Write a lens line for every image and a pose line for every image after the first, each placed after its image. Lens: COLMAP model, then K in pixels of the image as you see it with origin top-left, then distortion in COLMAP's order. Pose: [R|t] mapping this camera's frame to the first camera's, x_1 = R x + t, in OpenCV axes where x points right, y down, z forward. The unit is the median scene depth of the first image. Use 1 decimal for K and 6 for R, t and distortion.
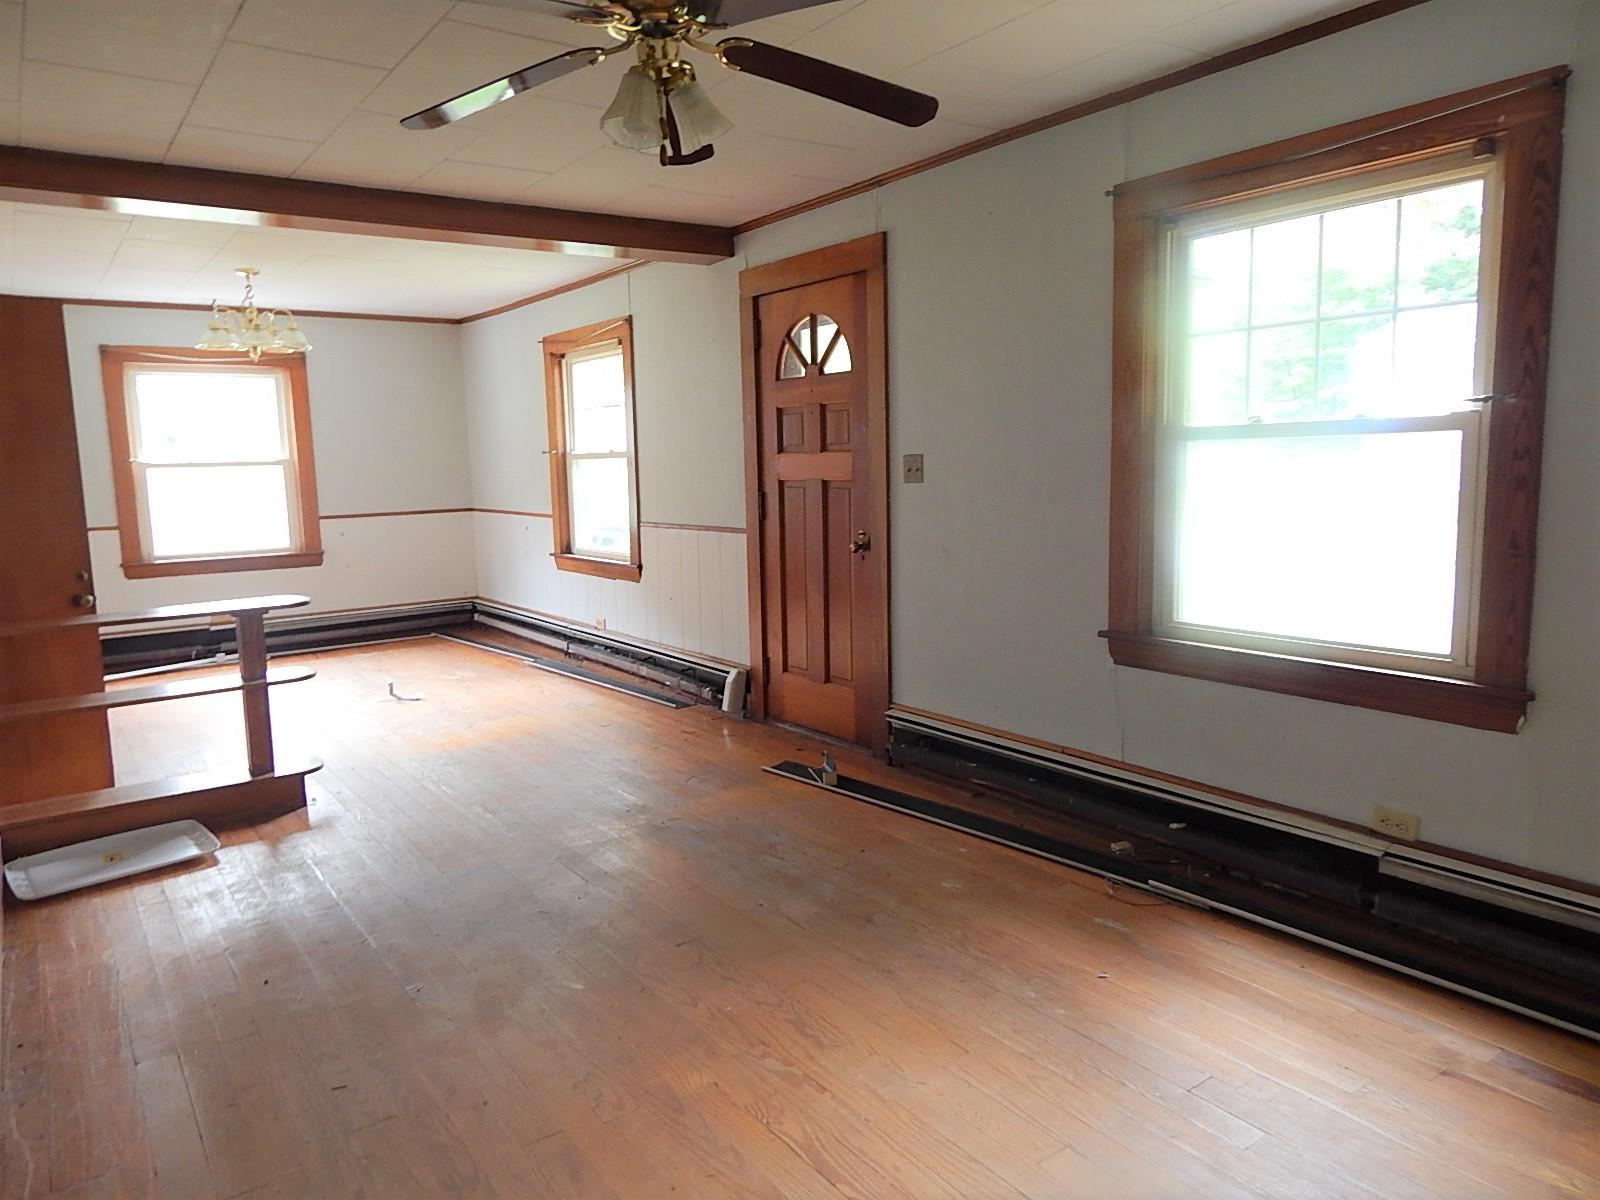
lens RADIAL K [[1103.0, 0, 796.8], [0, 1103.0, 591.7], [0, 0, 1]] dist [0.051360, -0.041257]
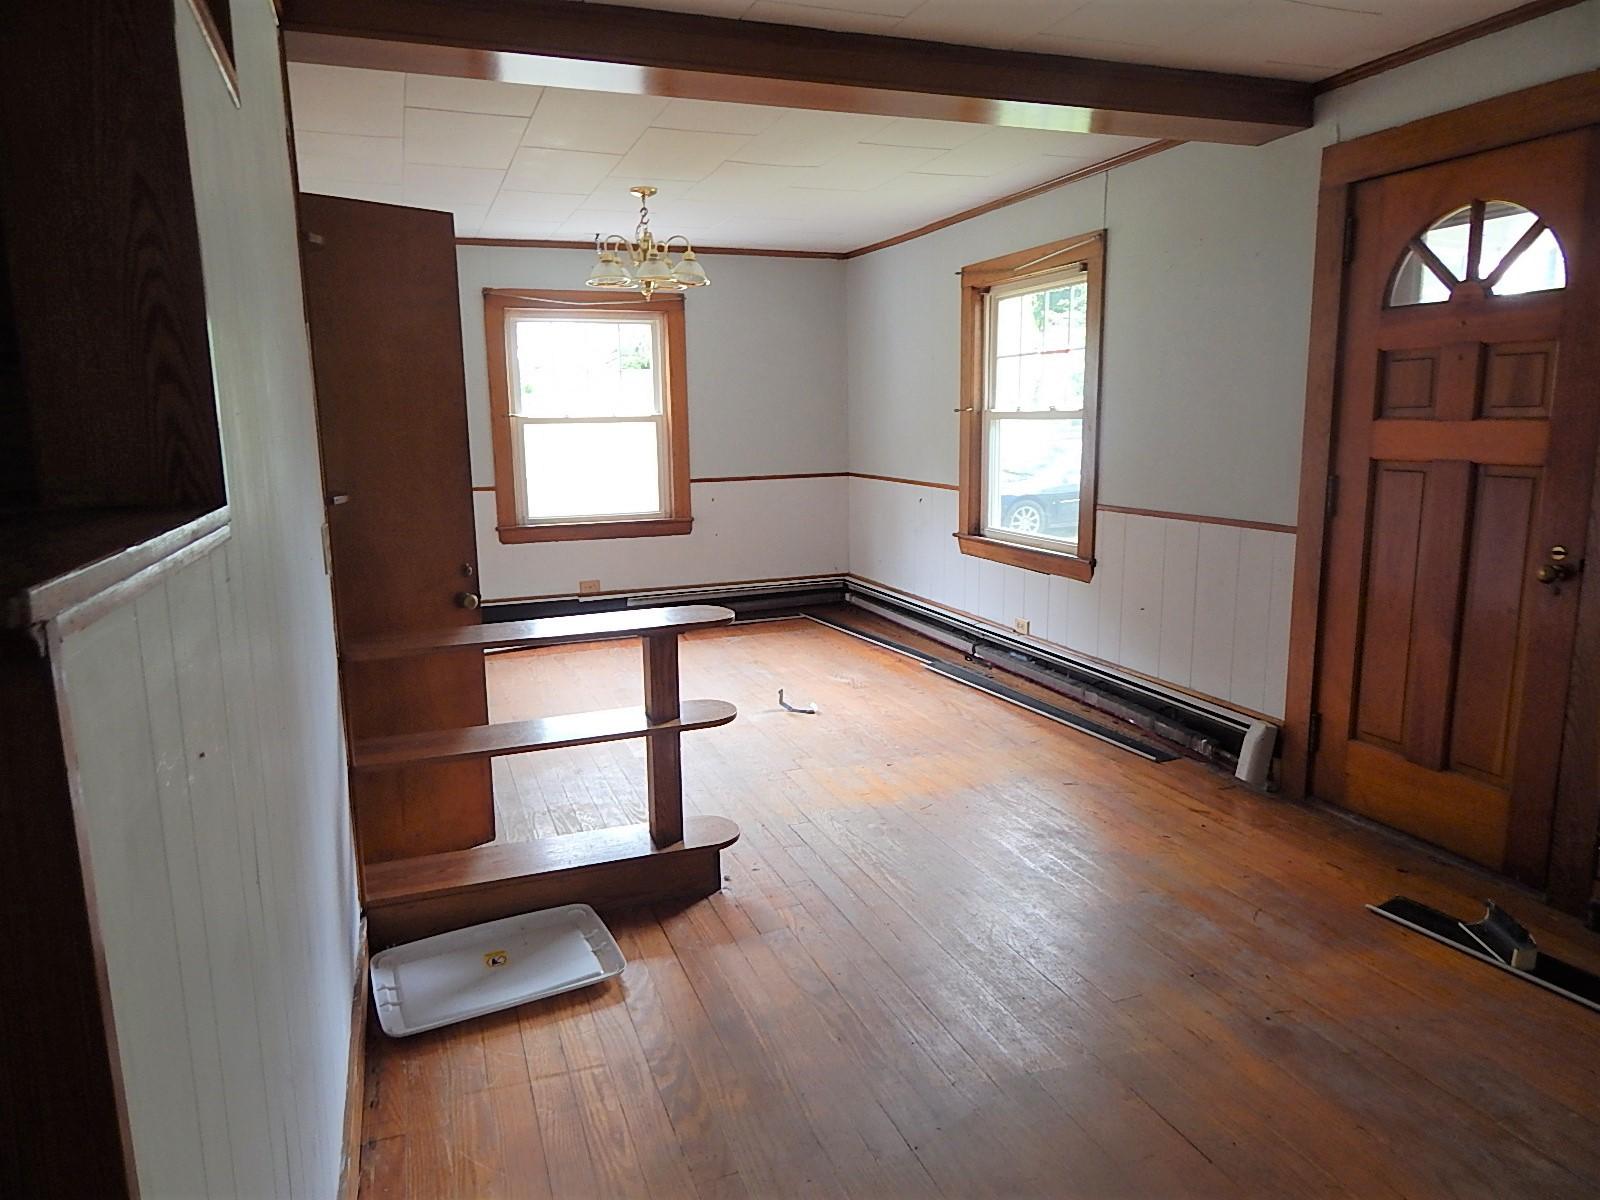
lens RADIAL K [[1061.3, 0, 790.3], [0, 1061.3, 600.1], [0, 0, 1]] dist [0.001007, 0.003073]
pose [[0.965048, 0.056769, -0.255852, -0.165153], [-0.041839, 0.997109, 0.063428, -0.036809], [0.258713, -0.050507, 0.964633, 0.246817]]
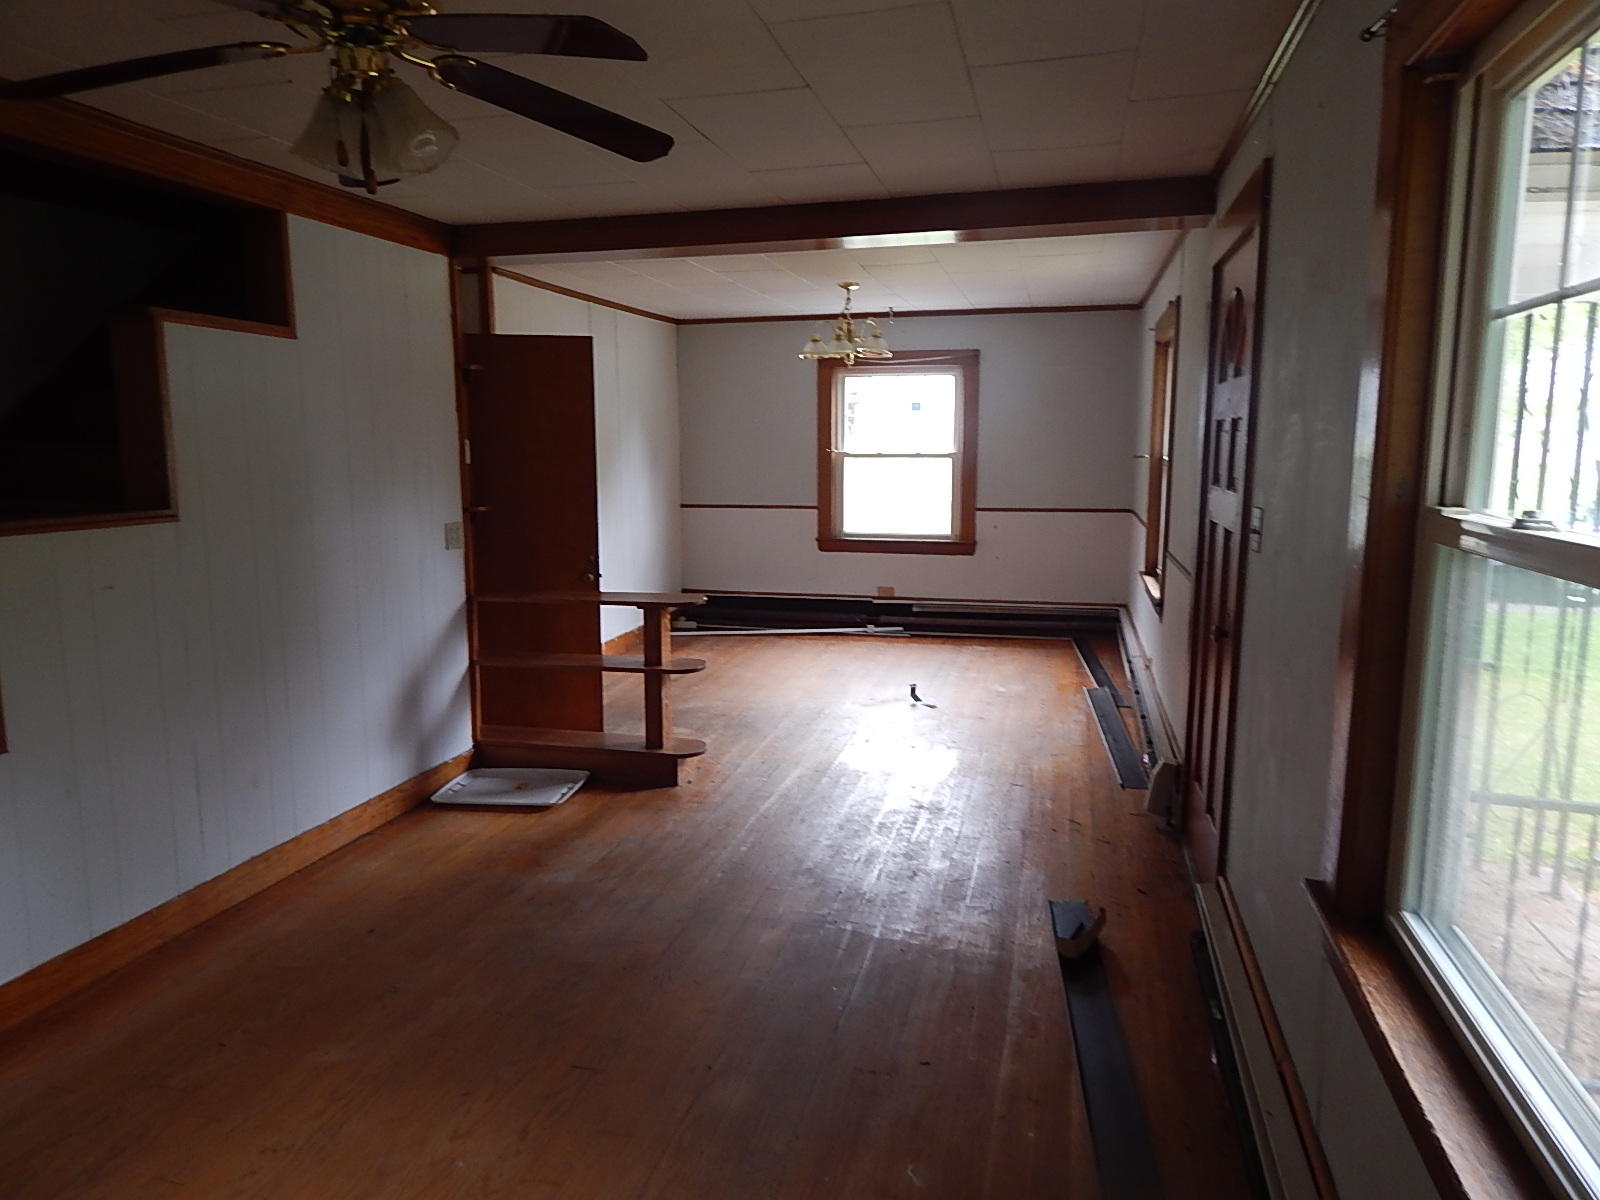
lens RADIAL K [[1075.4, 0, 775.6], [0, 1075.4, 596.2], [0, 0, 1]] dist [0.001387, -0.002721]
pose [[0.623914, 0.136806, -0.769425, 0.307562], [-0.105440, 0.990292, 0.090577, -0.074763], [0.774347, 0.024615, 0.632282, 0.294752]]
